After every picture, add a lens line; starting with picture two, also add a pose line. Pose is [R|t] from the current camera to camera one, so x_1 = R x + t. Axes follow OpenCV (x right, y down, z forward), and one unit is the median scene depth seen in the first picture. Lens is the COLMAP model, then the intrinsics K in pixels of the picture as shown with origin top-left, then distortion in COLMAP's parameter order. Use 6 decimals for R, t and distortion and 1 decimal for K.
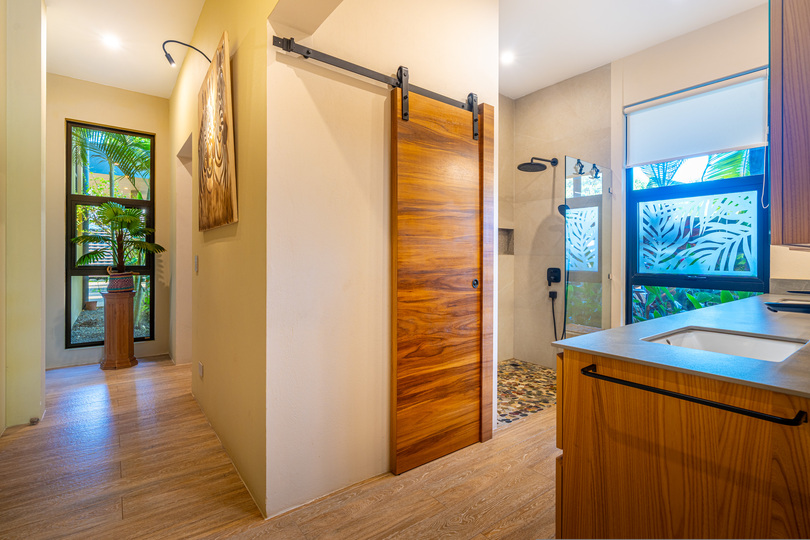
lens RADIAL K [[393.1, 0, 404.0], [0, 393.1, 255.4], [0, 0, 1]] dist [0.004269, 0.000228]
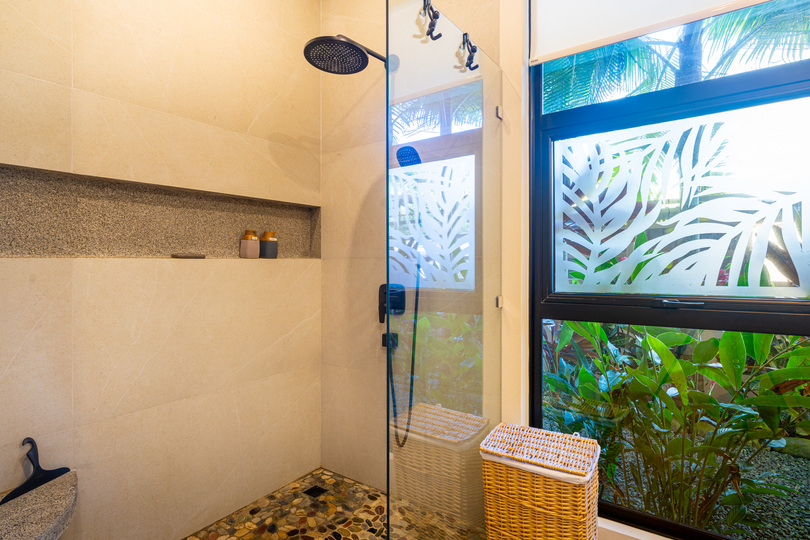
lens RADIAL K [[439.5, 0, 405.0], [0, 439.5, 269.7], [0, 0, 1]] dist [-0.003194, 0.000004]
pose [[0.954651, -0.007892, 0.297622, 0.273507], [0.006303, 0.999960, 0.006301, 0.012985], [-0.297660, -0.004139, 0.954663, 0.557671]]
